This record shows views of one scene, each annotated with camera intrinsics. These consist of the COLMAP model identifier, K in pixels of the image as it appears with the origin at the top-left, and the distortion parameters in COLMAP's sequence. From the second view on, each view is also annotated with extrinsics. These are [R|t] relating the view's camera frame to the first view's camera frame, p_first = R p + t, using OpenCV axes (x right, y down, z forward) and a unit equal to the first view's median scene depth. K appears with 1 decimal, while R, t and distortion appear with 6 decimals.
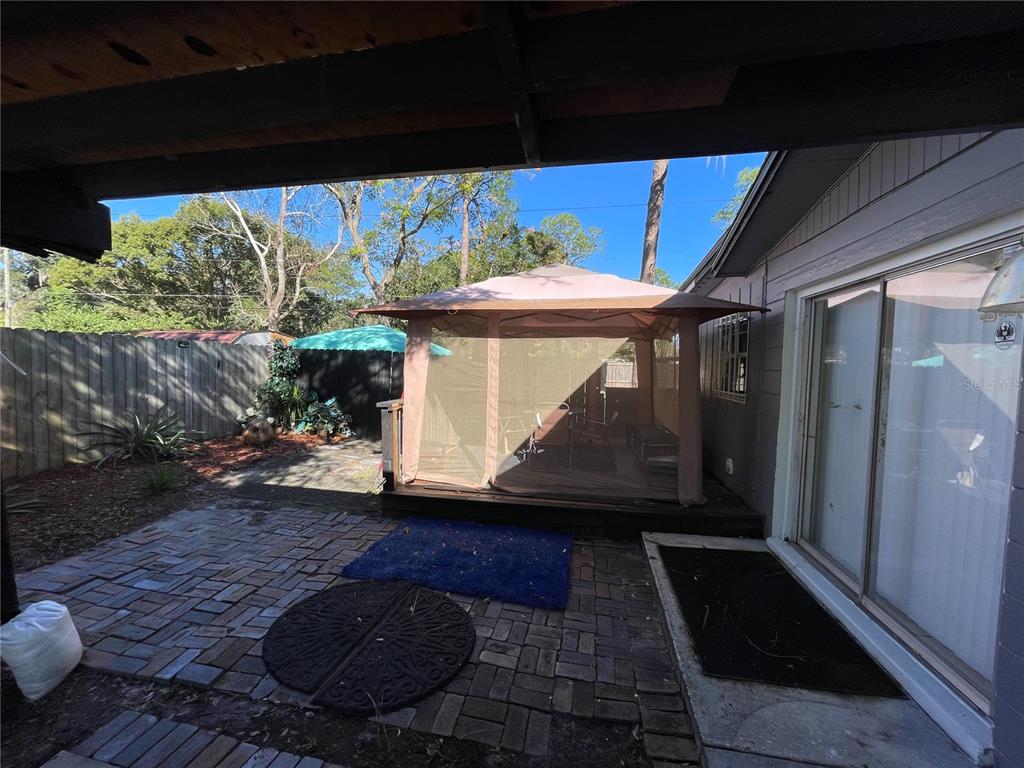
lens RADIAL K [[415.1, 0, 512.0], [0, 415.1, 384.0], [0, 0, 1]] dist [-0.008318, 0.000010]
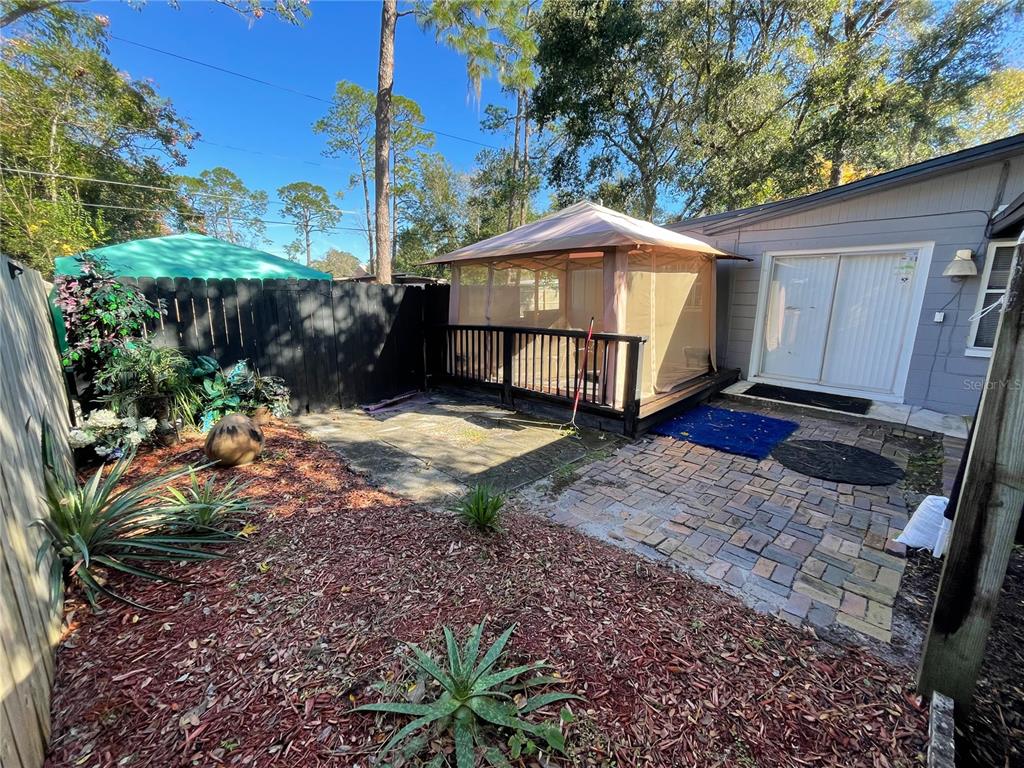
lens RADIAL K [[415.1, 0, 512.0], [0, 415.1, 384.0], [0, 0, 1]] dist [-0.008318, 0.000010]
pose [[0.566856, -0.211656, 0.796163, -1.076950], [0.064701, 0.974885, 0.213103, -0.058366], [-0.821272, -0.069286, 0.566314, 0.536867]]
